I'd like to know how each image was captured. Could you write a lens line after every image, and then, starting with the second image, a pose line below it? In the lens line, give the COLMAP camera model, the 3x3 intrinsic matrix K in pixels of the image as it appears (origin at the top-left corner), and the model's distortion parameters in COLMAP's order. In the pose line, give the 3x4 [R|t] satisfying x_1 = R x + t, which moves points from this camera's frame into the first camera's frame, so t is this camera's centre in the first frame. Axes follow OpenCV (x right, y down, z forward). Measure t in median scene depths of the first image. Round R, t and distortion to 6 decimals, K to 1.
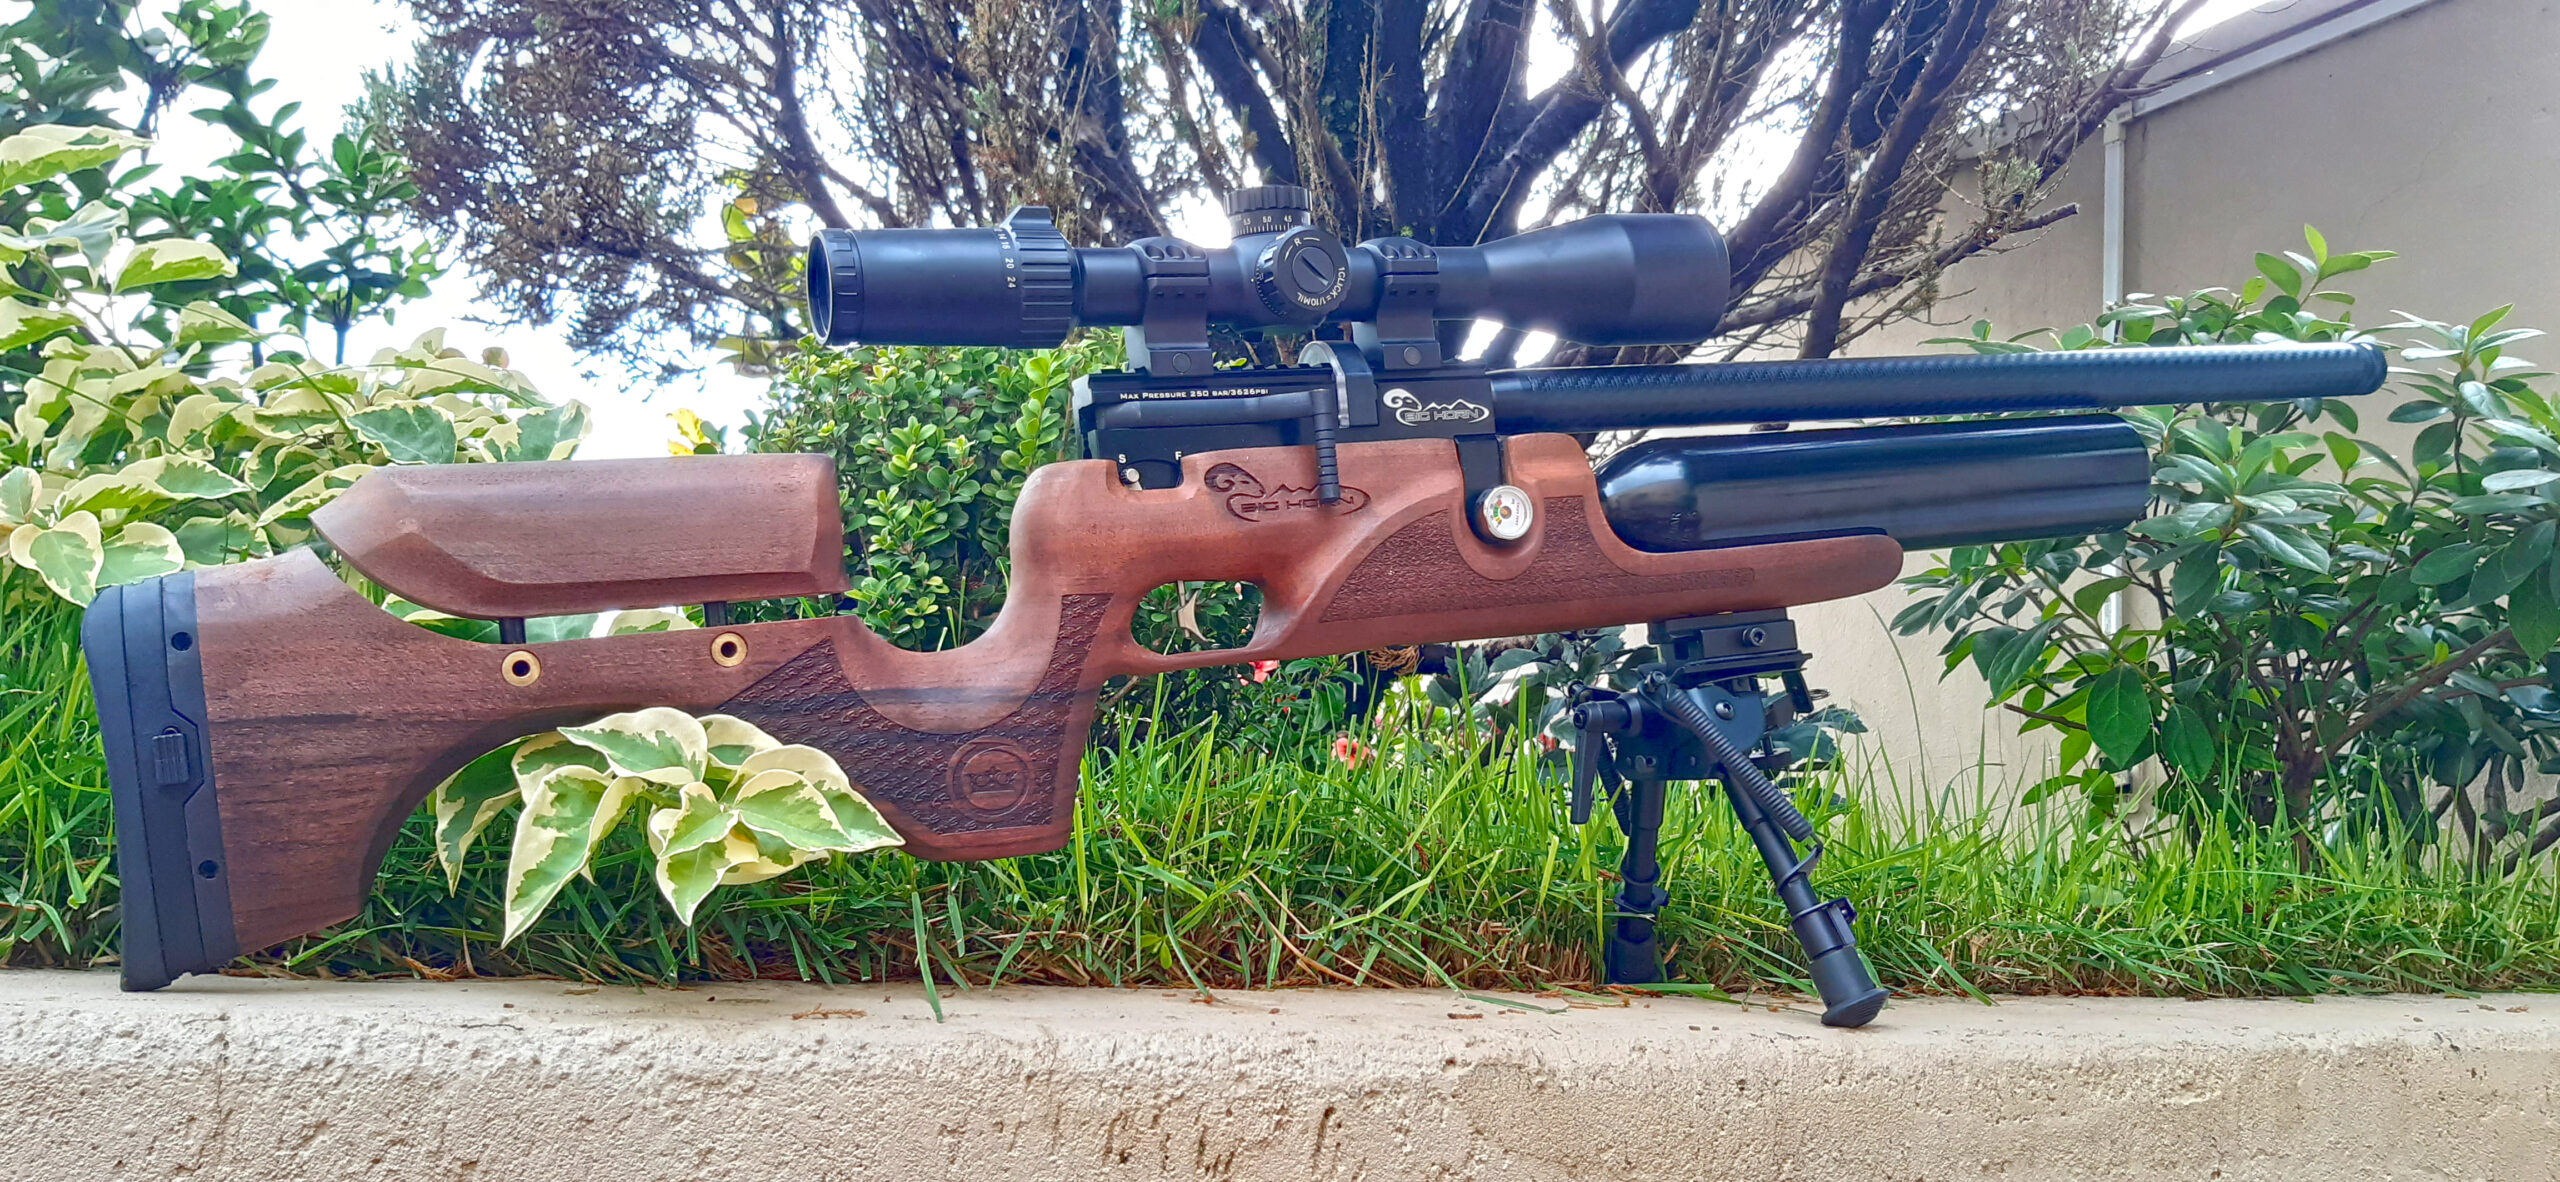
lens RADIAL K [[2005.3, 0, 1308.5], [0, 2005.3, 587.3], [0, 0, 1]] dist [0.077559, -0.173236]
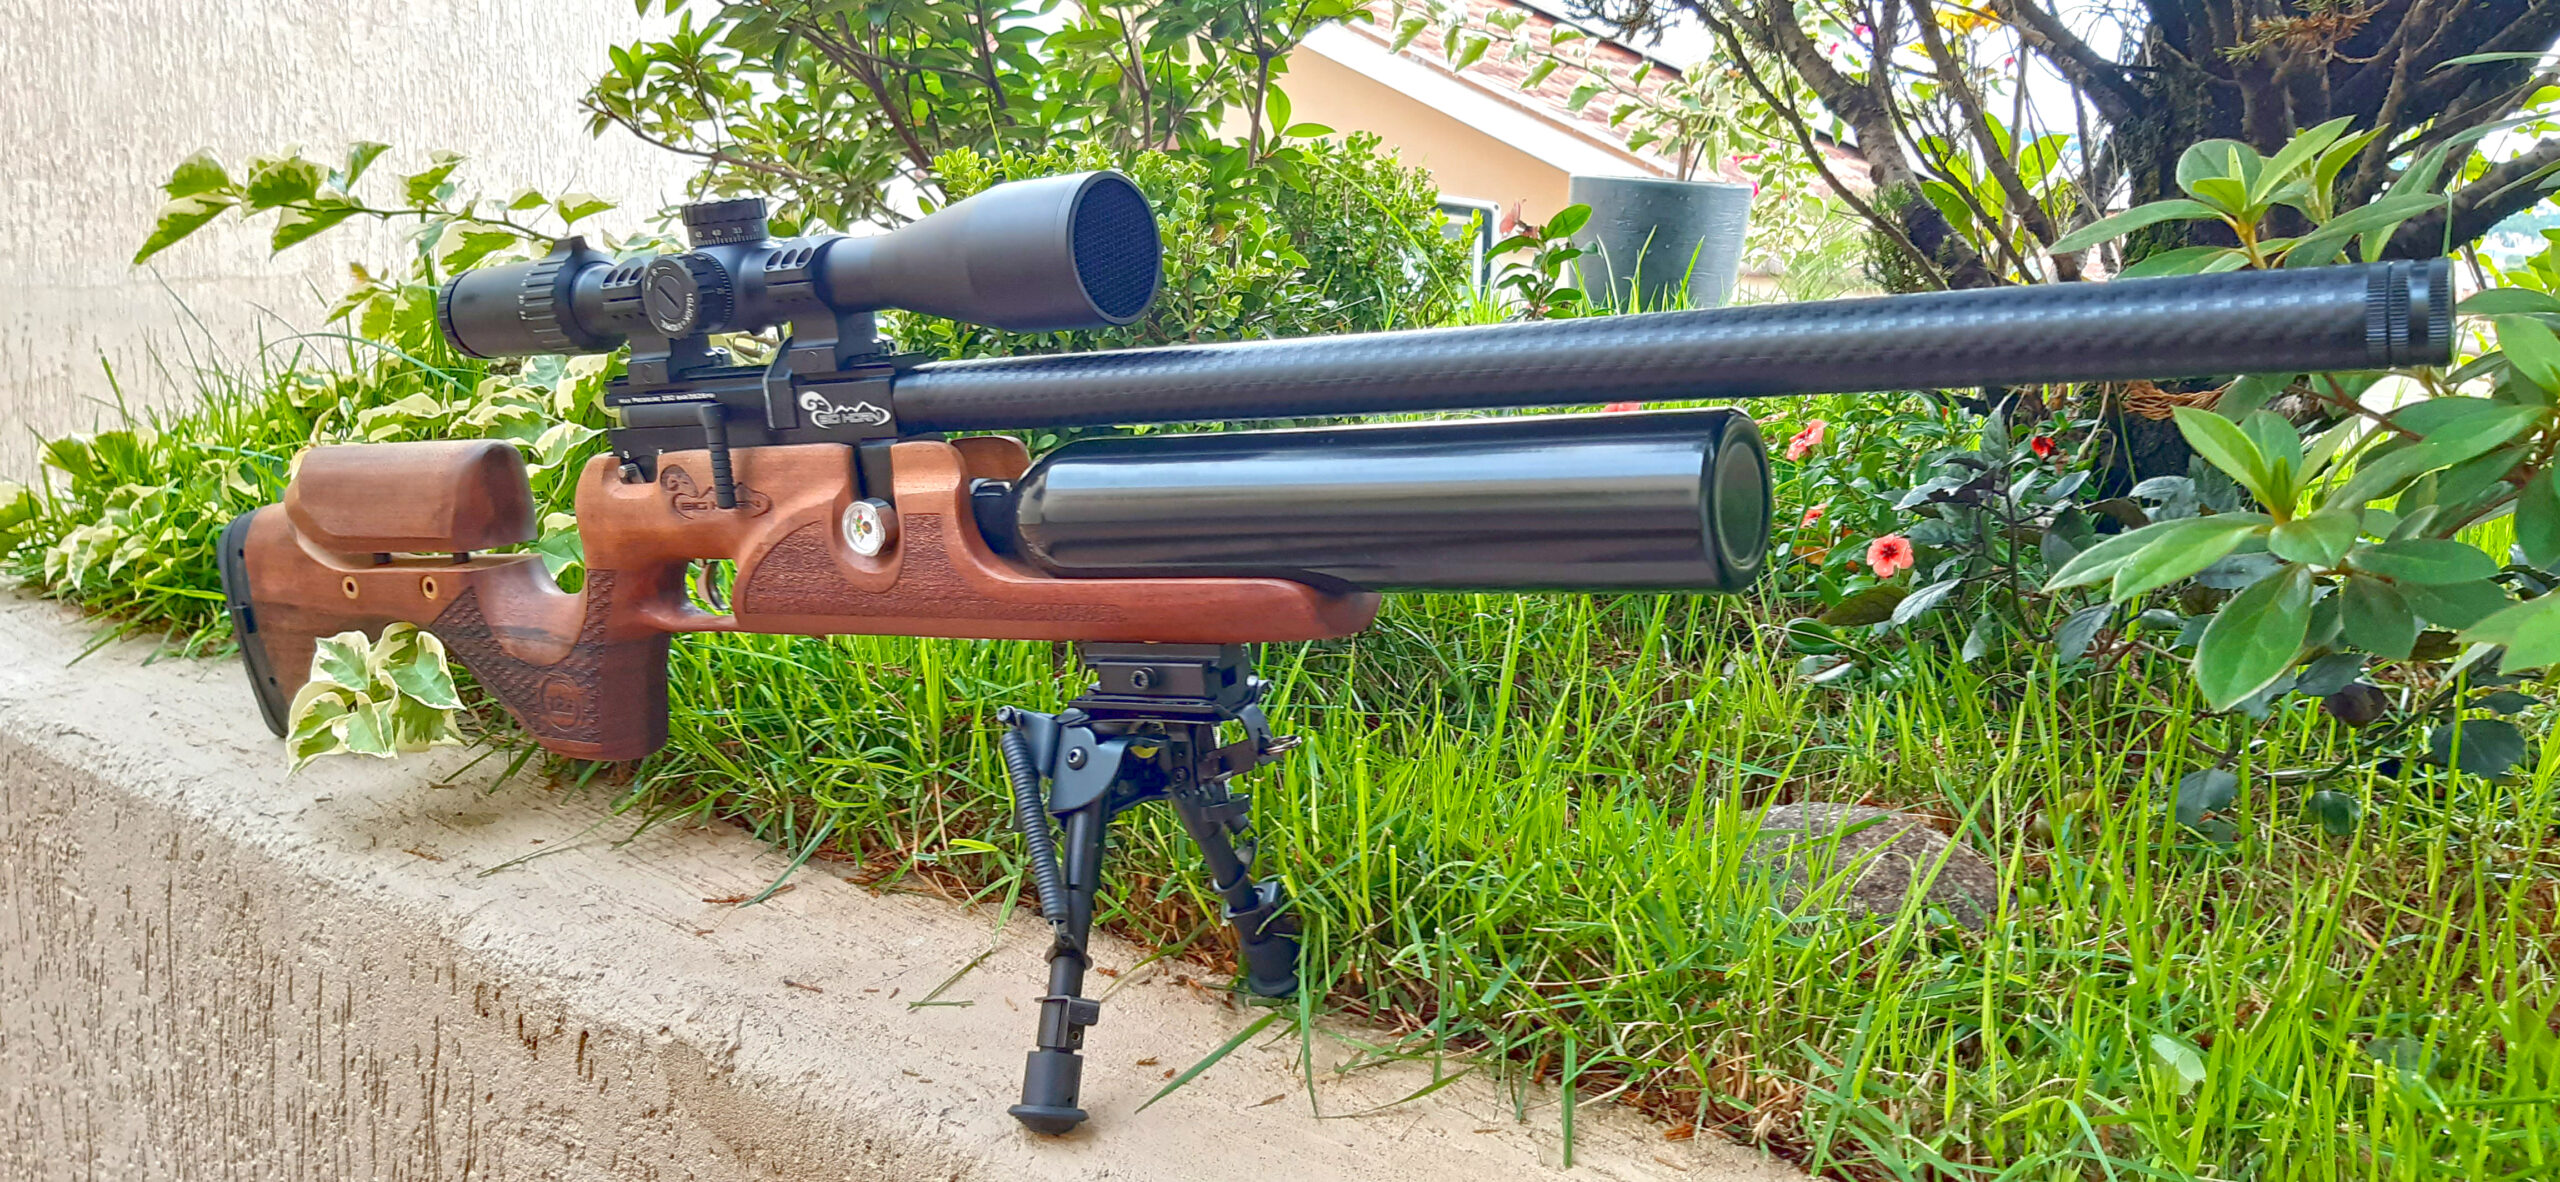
lens RADIAL K [[2003.1, 0, 1291.5], [0, 2003.1, 591.0], [0, 0, 1]] dist [0.071705, -0.192529]
pose [[0.546770, 0.189926, -0.815457, 1.092789], [0.076937, 0.958416, 0.274809, -0.280387], [0.833740, -0.212997, 0.509421, 0.708553]]
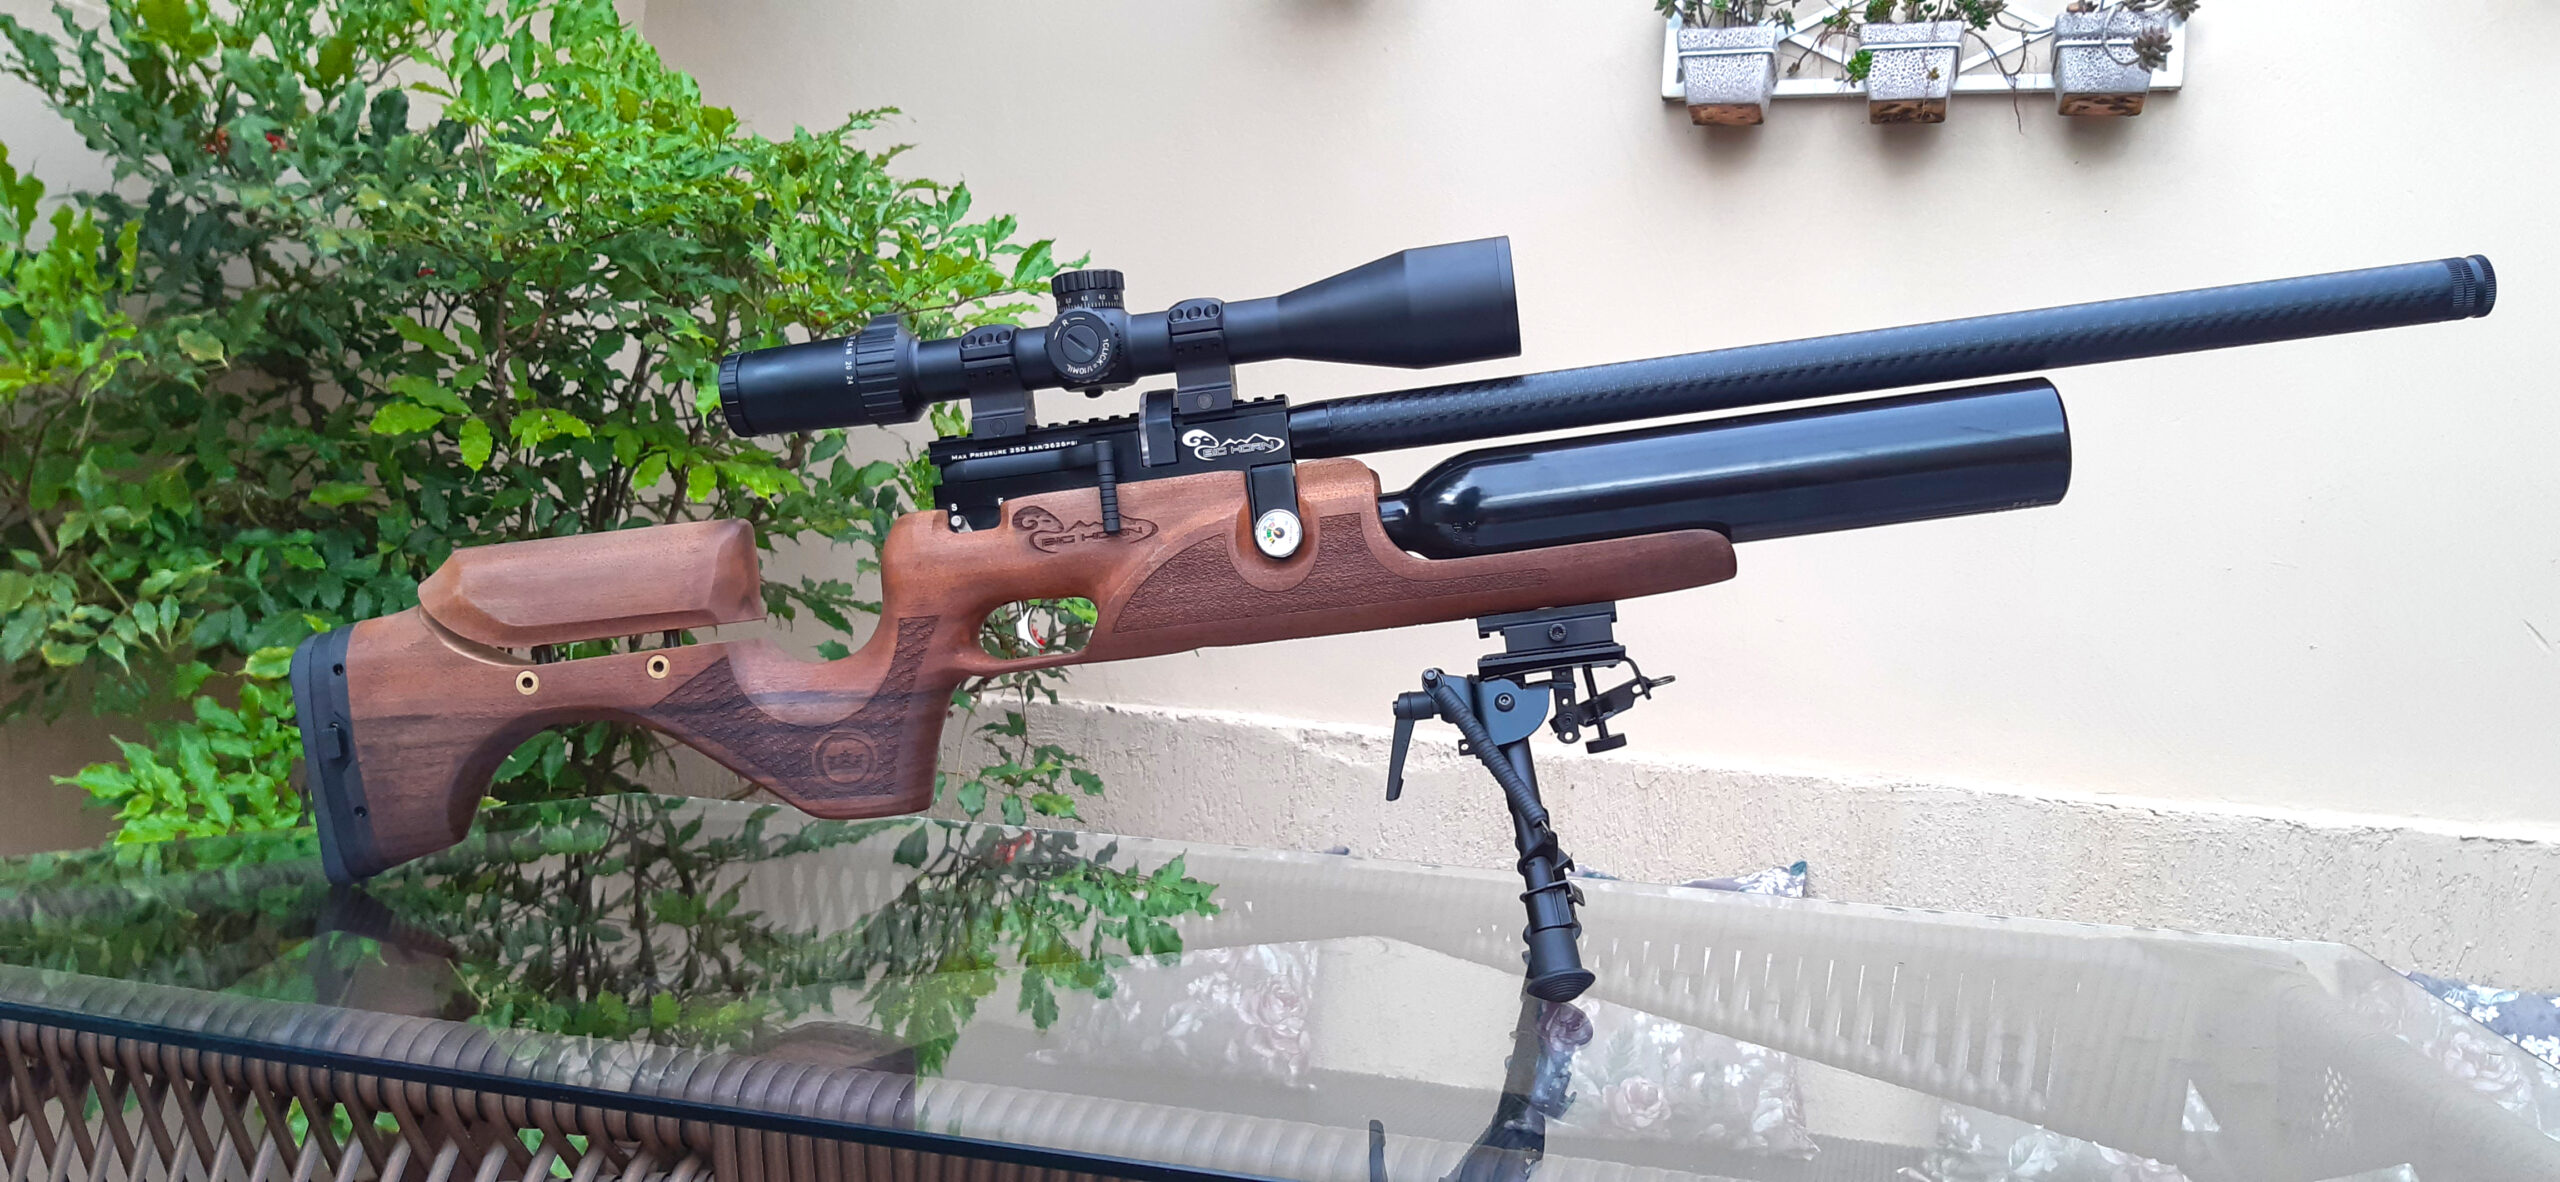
lens RADIAL K [[2005.3, 0, 1308.5], [0, 2005.3, 587.3], [0, 0, 1]] dist [0.077559, -0.173236]
pose [[0.861838, -0.010783, -0.507069, 0.741506], [0.046859, 0.997191, 0.058438, -0.077500], [0.505014, -0.074125, 0.859922, 0.019729]]
